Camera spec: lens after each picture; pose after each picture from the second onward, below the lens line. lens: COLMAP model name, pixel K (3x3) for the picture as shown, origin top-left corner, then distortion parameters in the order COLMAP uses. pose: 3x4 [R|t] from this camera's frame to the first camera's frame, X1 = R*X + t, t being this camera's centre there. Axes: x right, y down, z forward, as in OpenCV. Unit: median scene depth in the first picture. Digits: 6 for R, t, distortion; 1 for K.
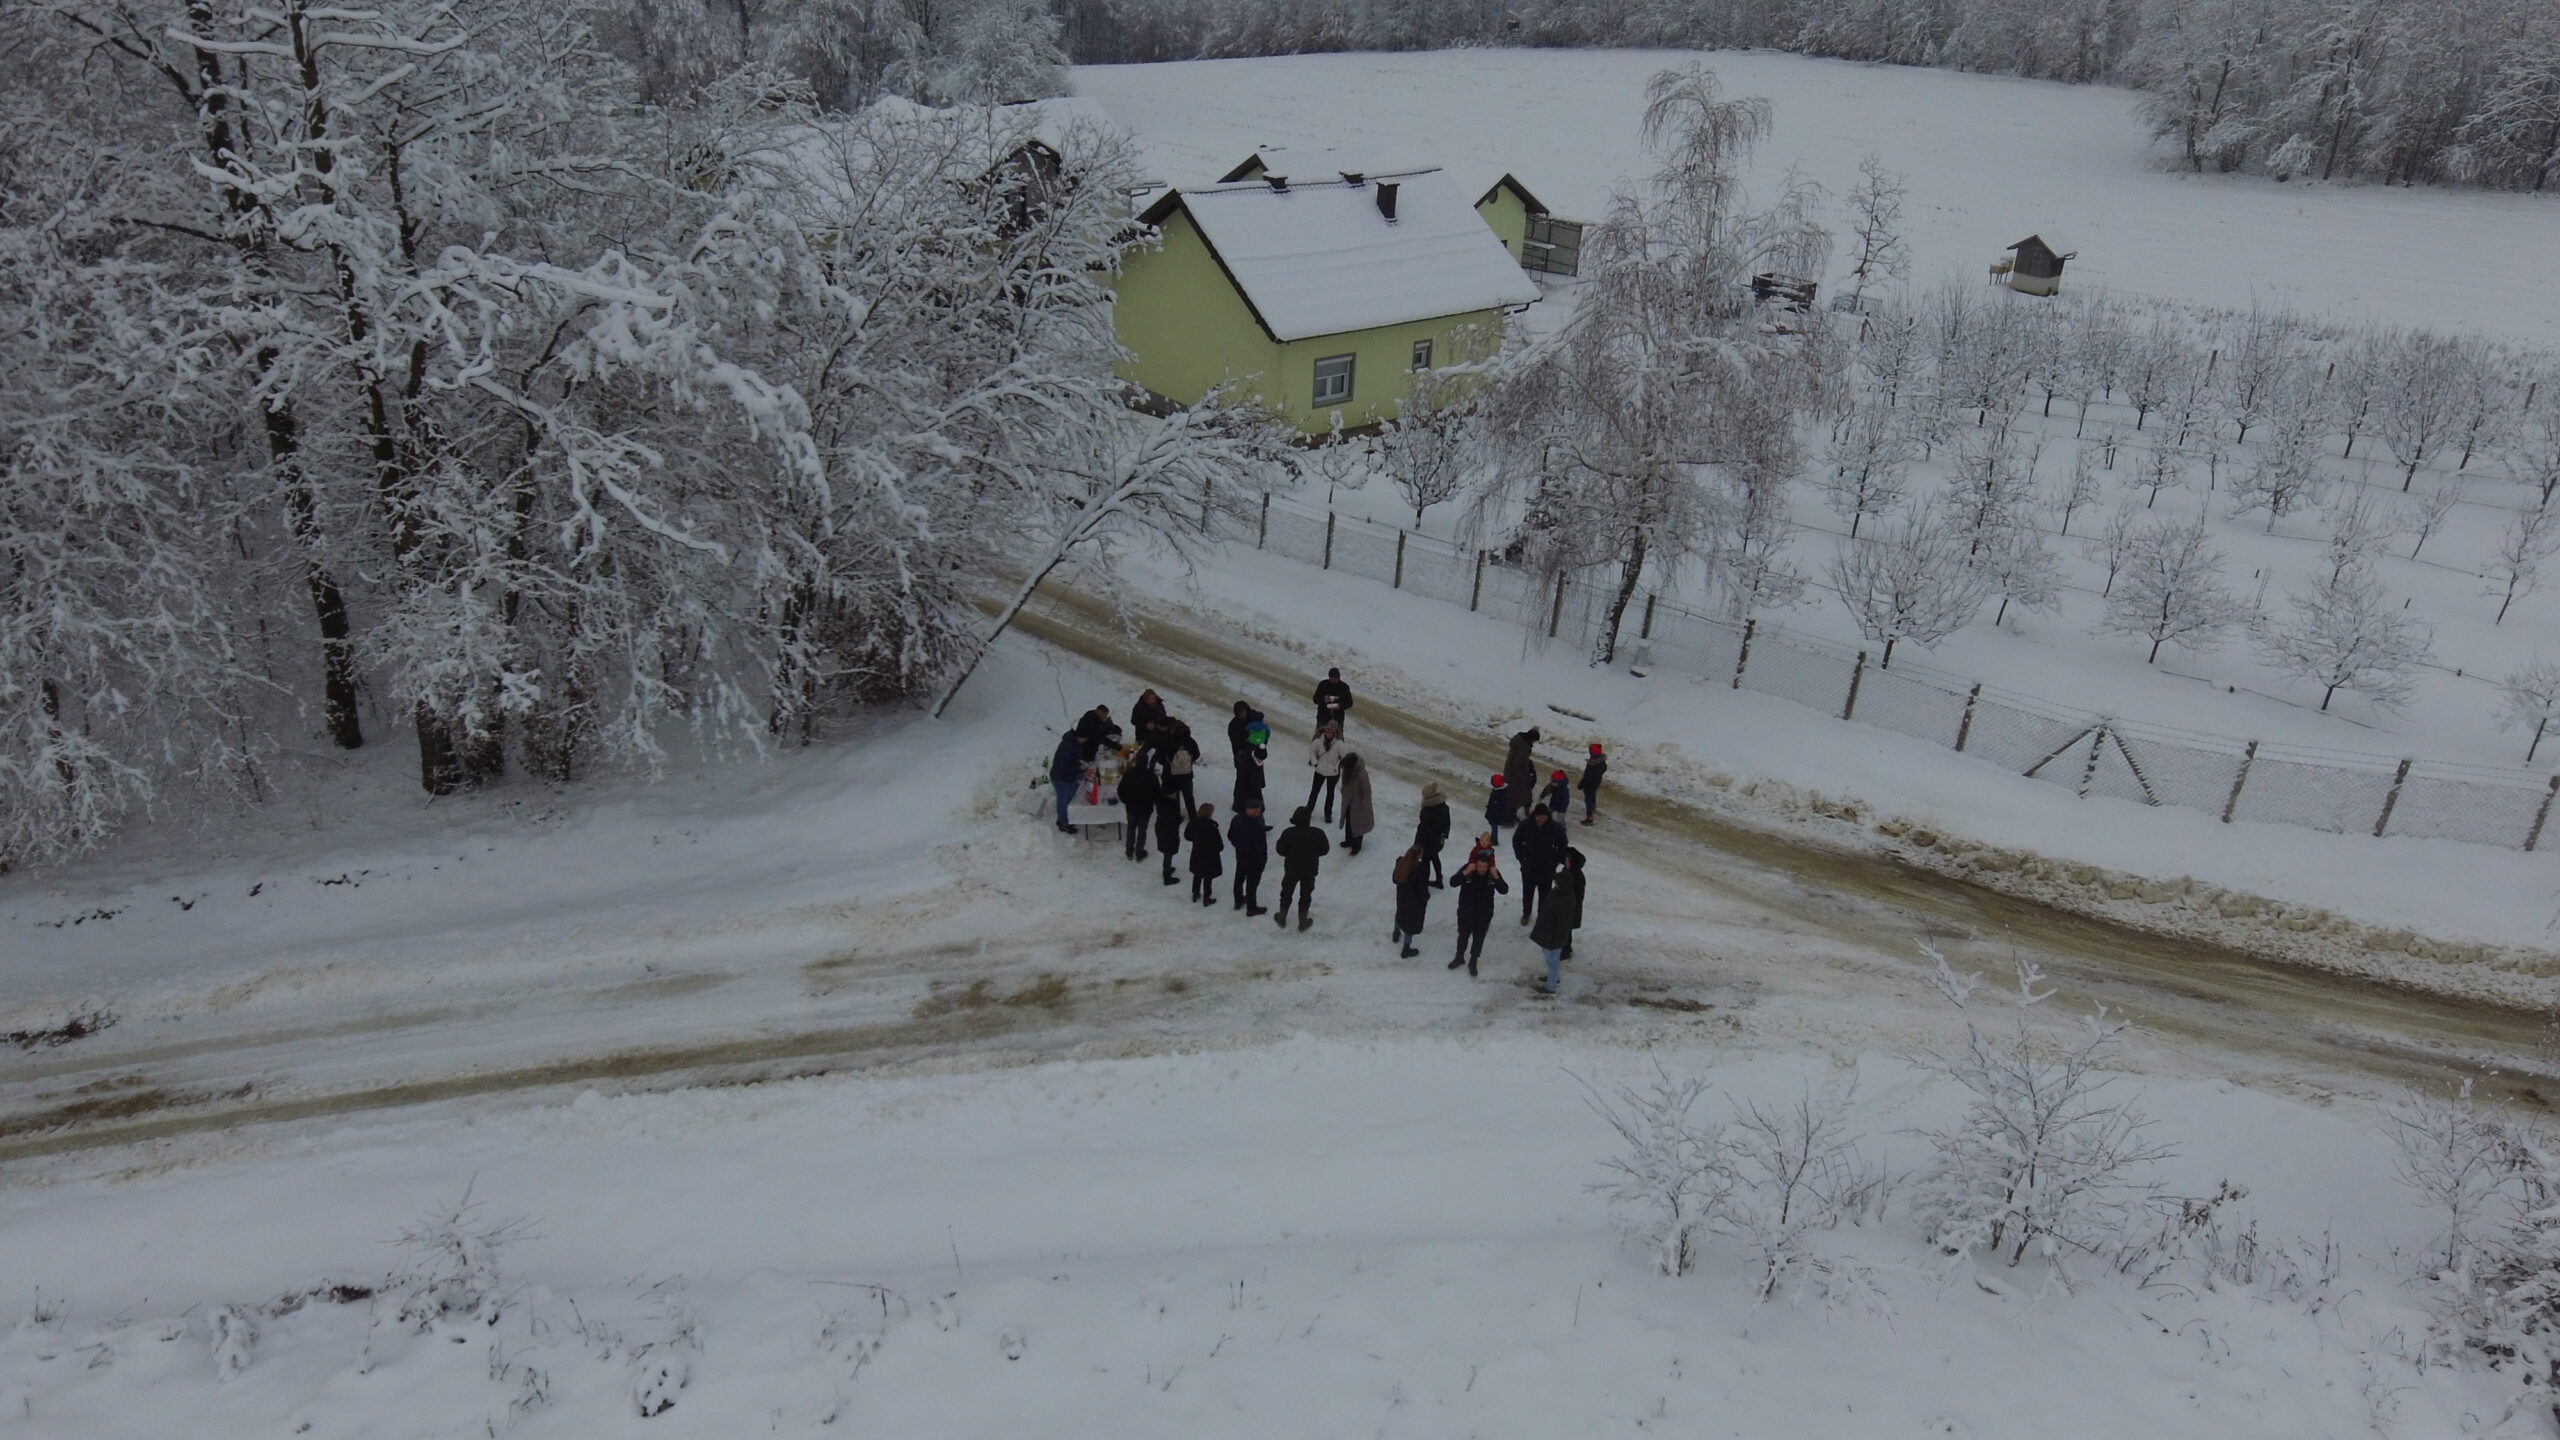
lens RADIAL K [[1735.2, 0, 1315.2], [0, 1735.2, 719.0], [0, 0, 1]] dist [-0.000073, -0.000177]
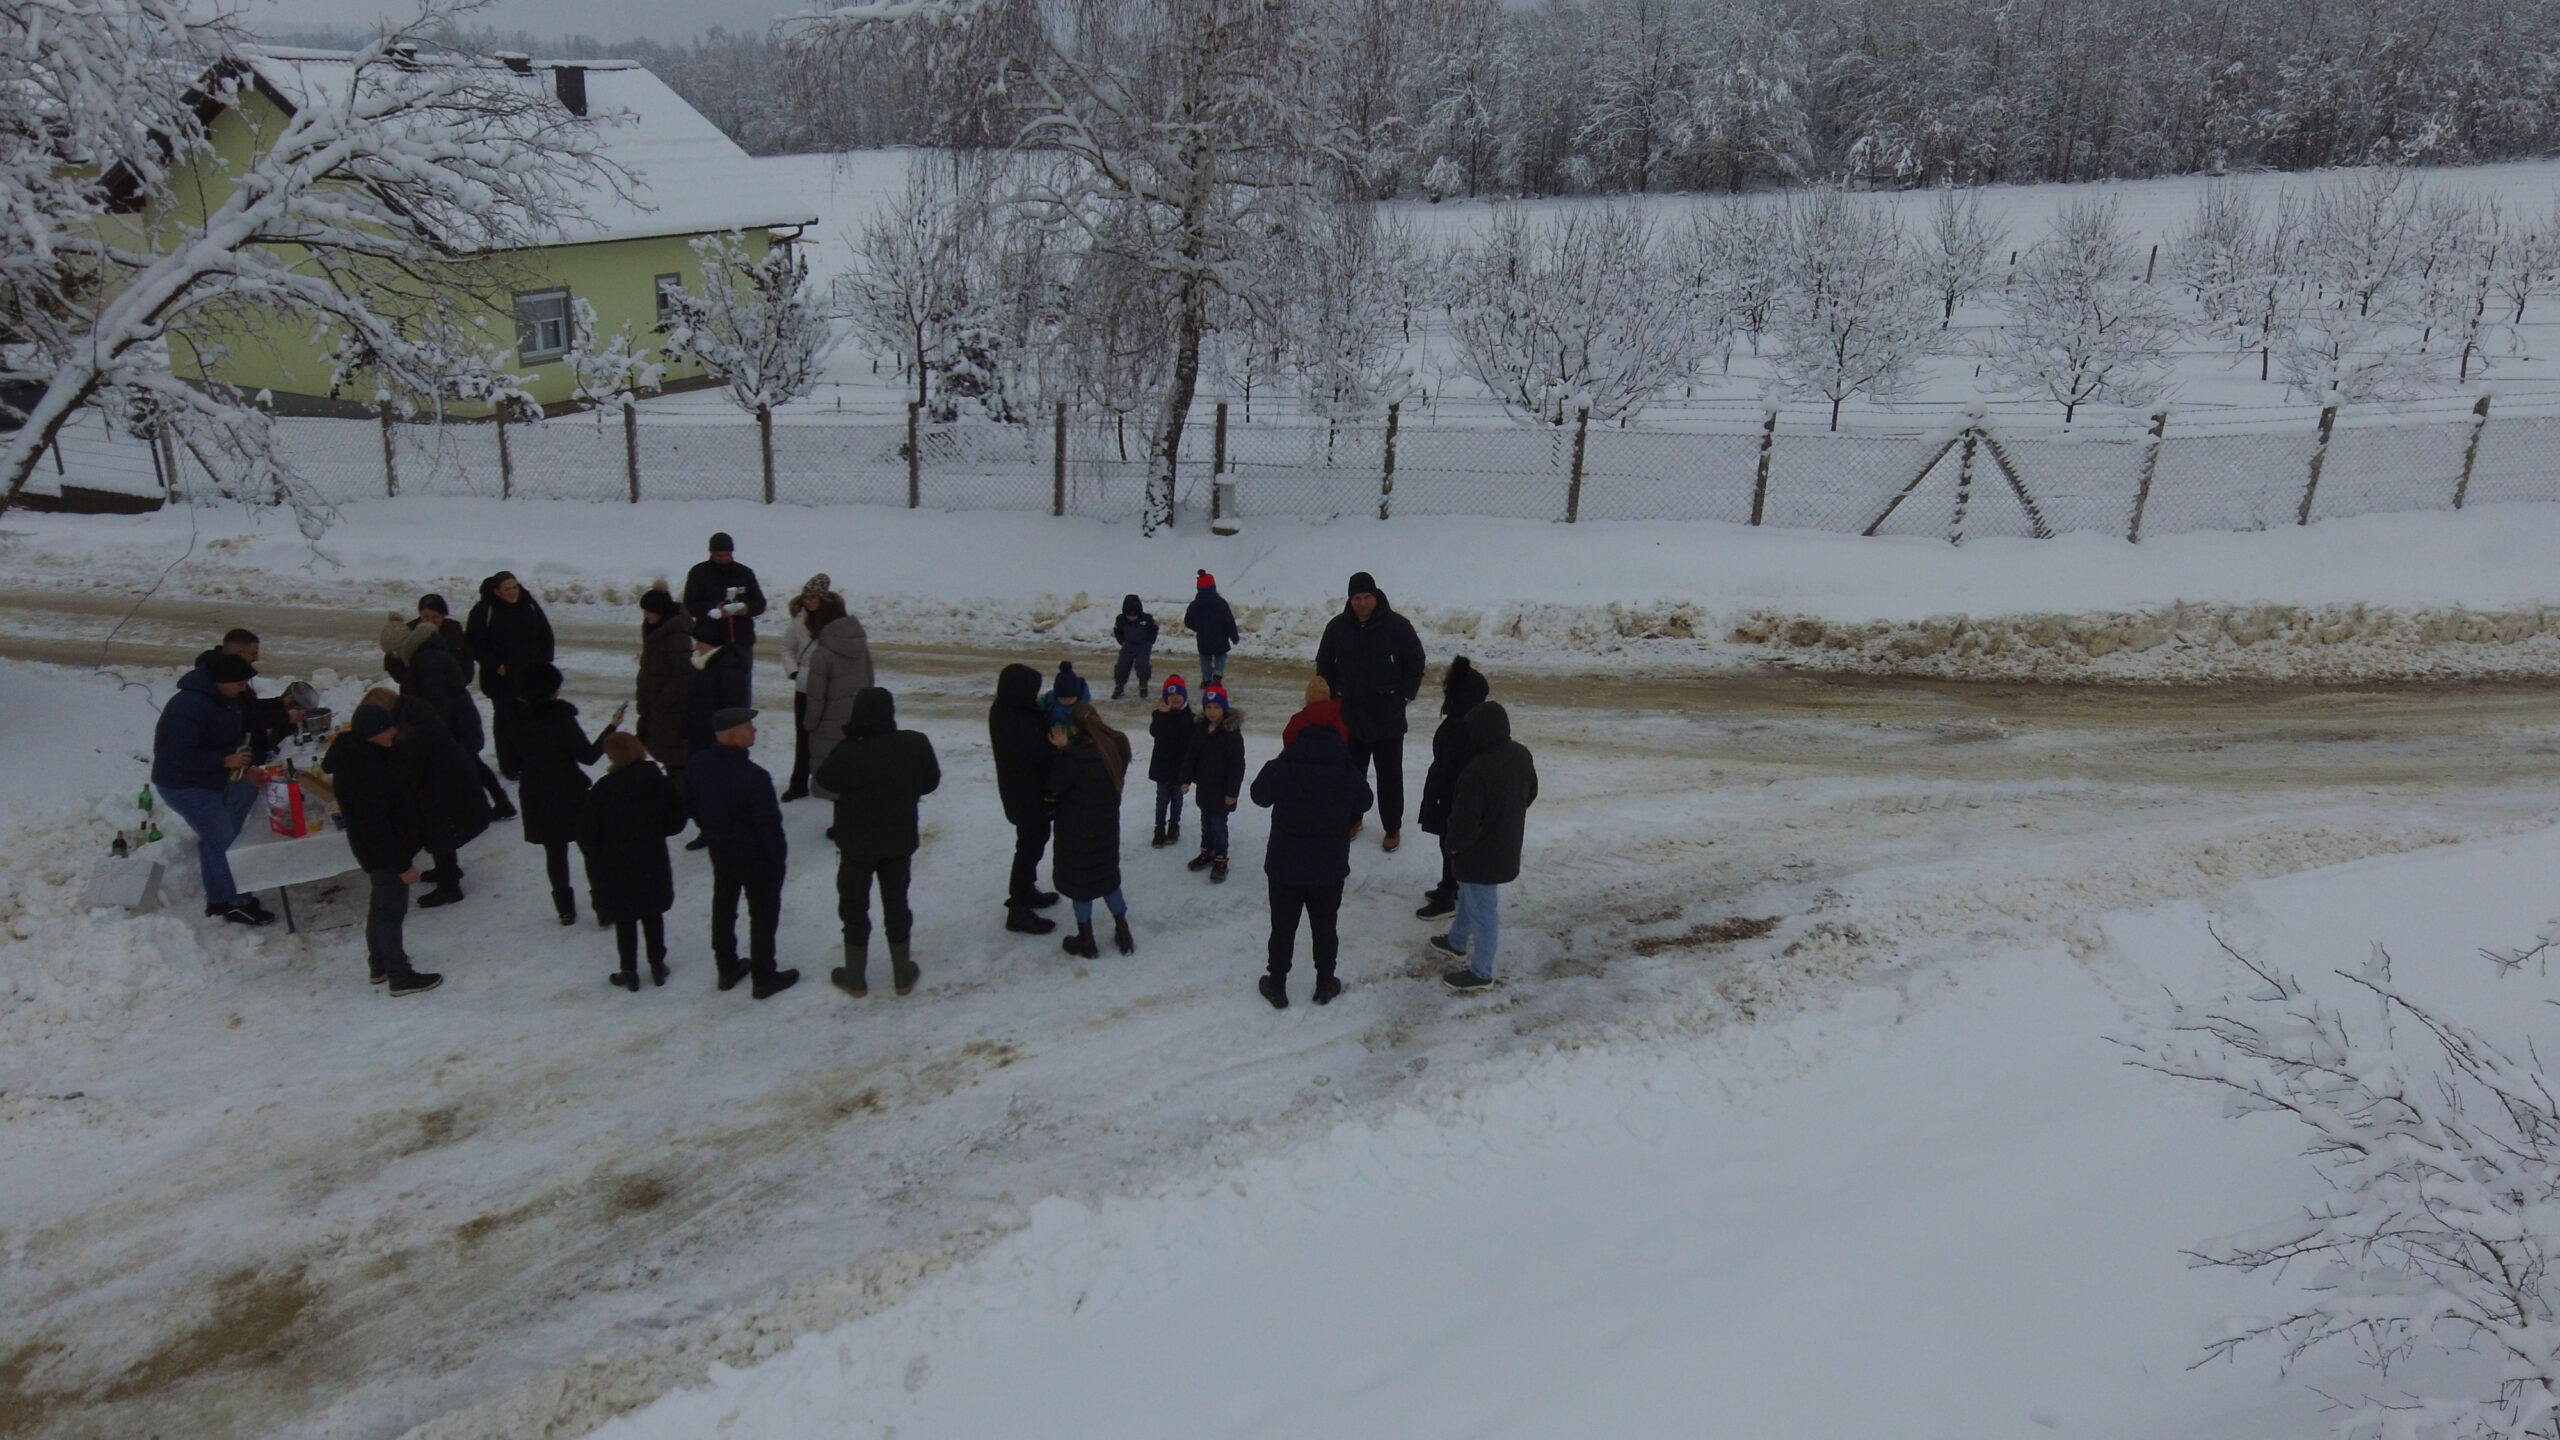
lens RADIAL K [[1735.2, 0, 1317.6], [0, 1735.2, 721.1], [0, 0, 1]] dist [-0.000073, -0.000177]
pose [[0.884253, -0.174386, 0.433227, -0.089184], [0.209435, 0.977227, -0.034115, 0.090431], [-0.417412, 0.120899, 0.900639, 0.545924]]
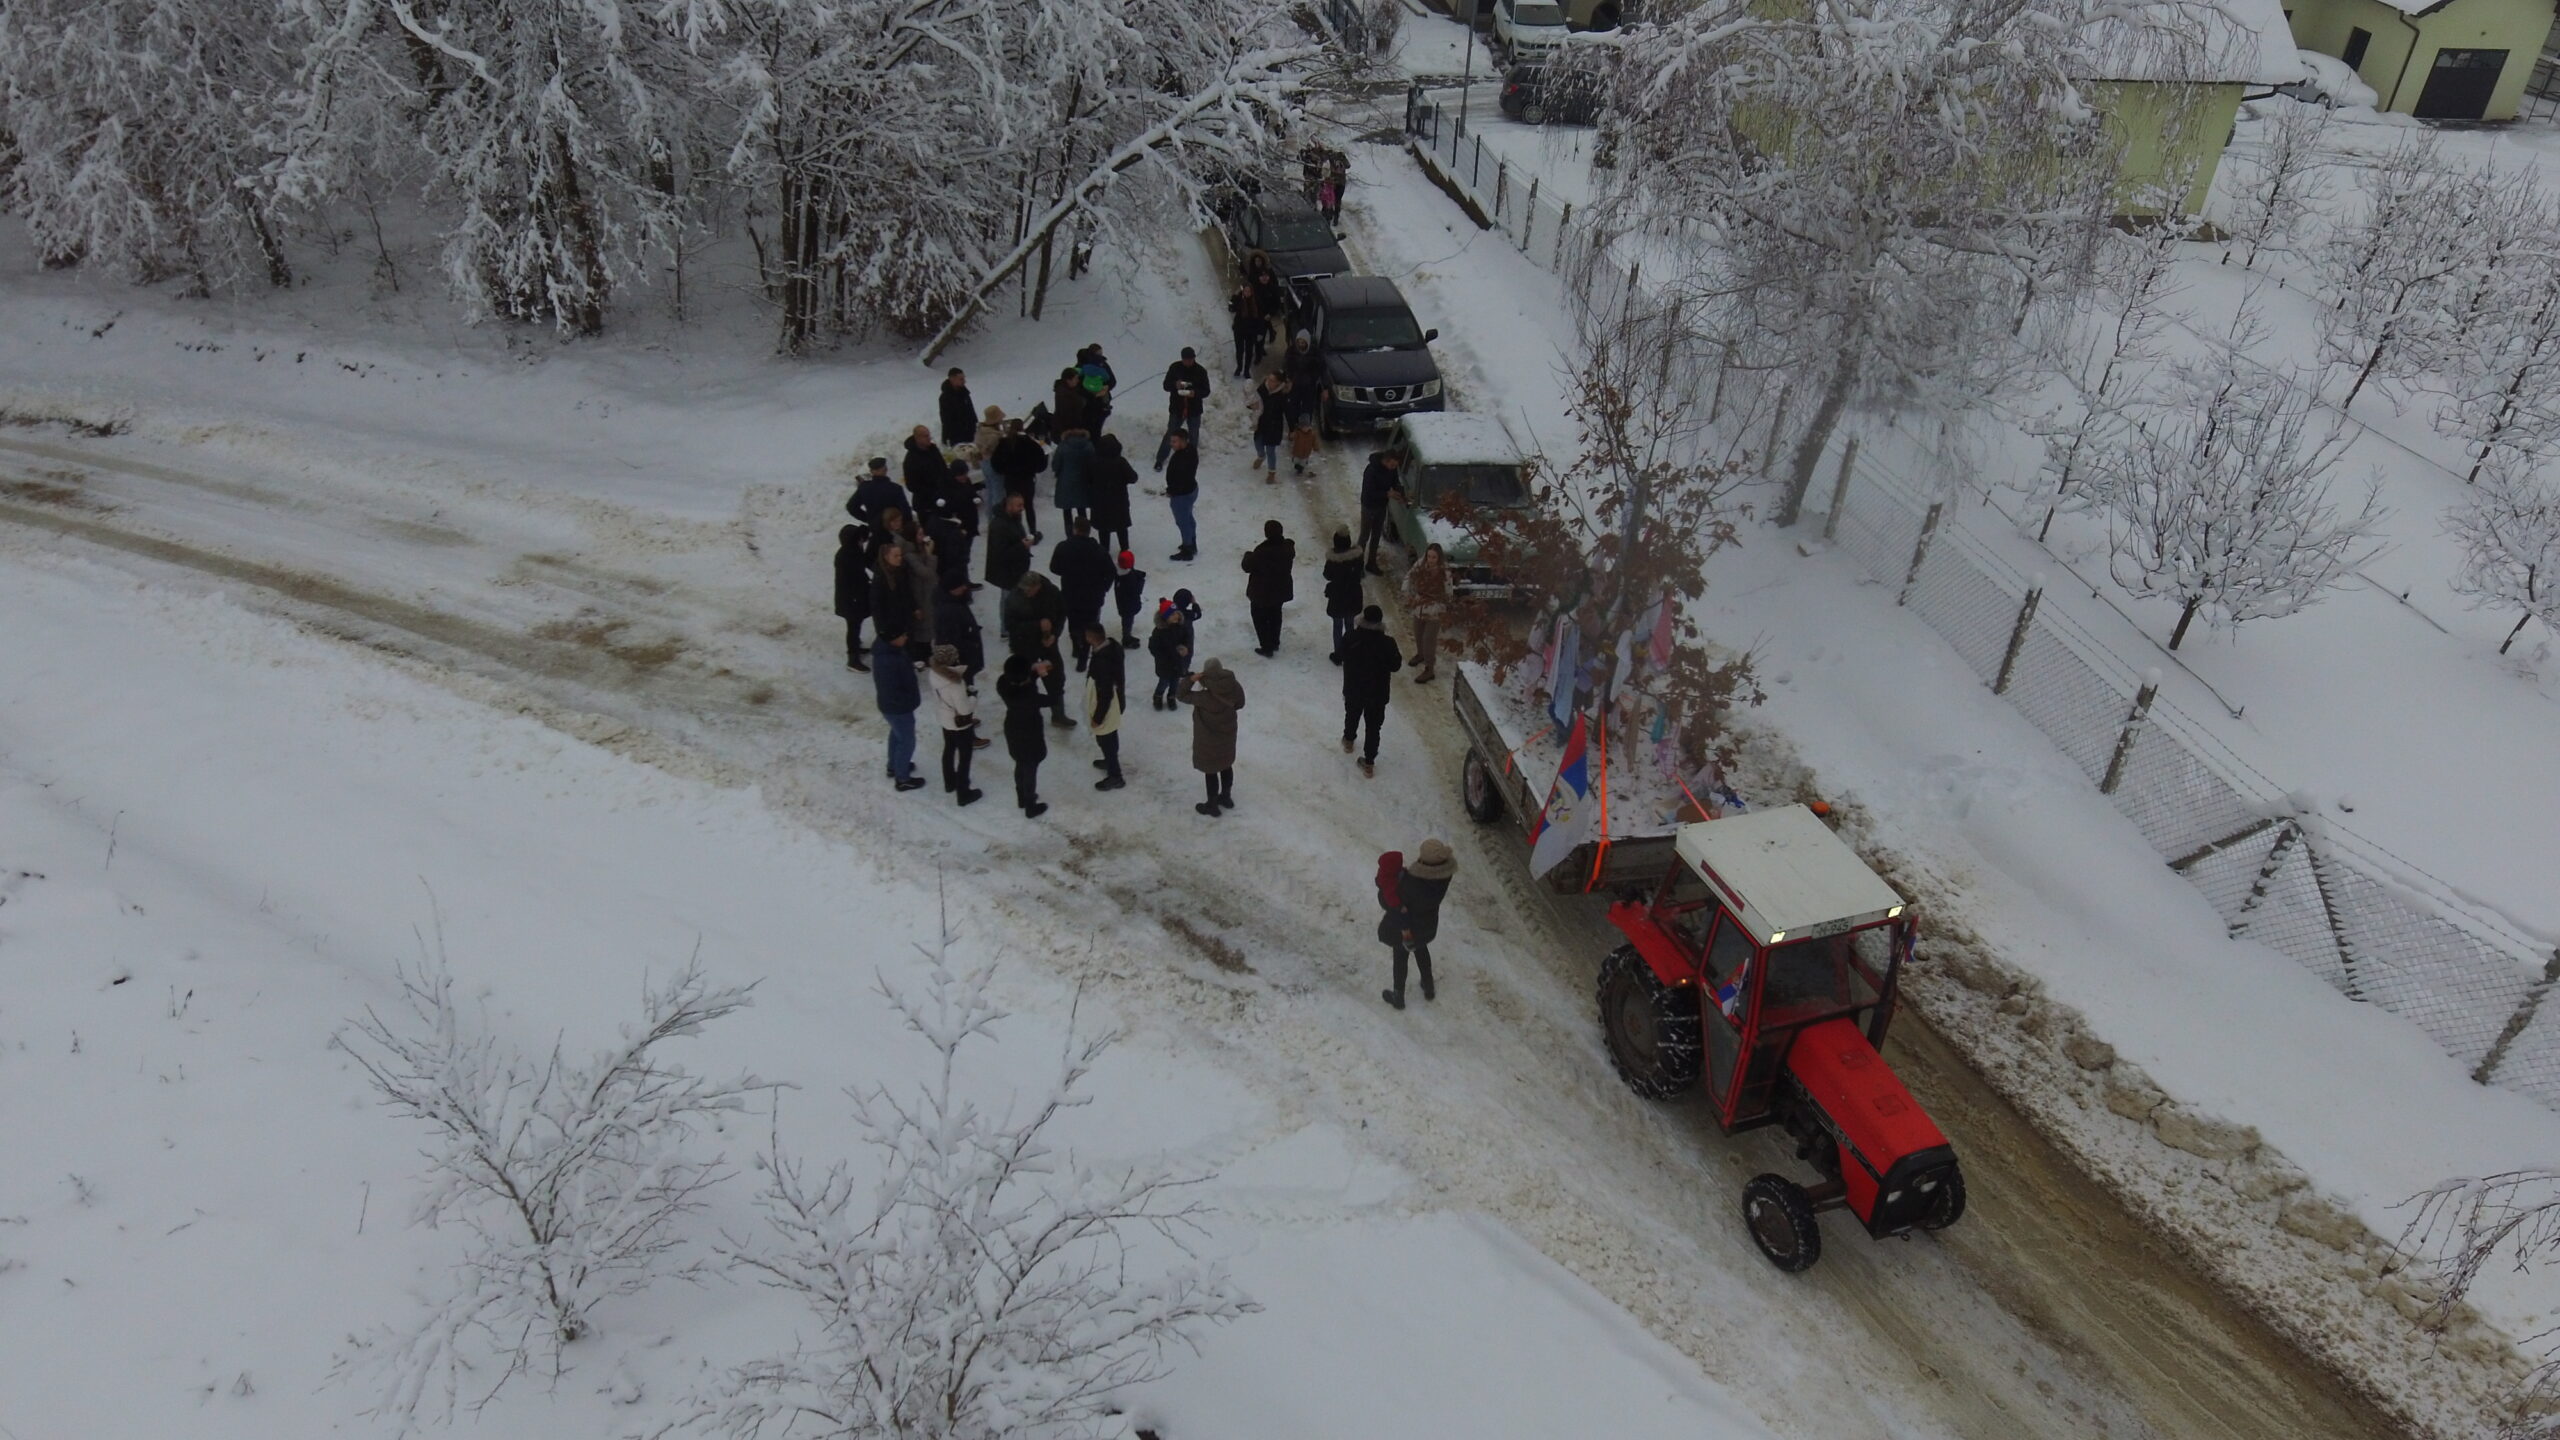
lens RADIAL K [[1735.2, 0, 1306.9], [0, 1735.2, 725.8], [0, 0, 1]] dist [-0.000073, -0.000177]
pose [[0.809829, 0.318625, -0.492600, 0.494576], [-0.261014, 0.947663, 0.183865, -0.045340], [0.525403, -0.020324, 0.850611, 0.415534]]
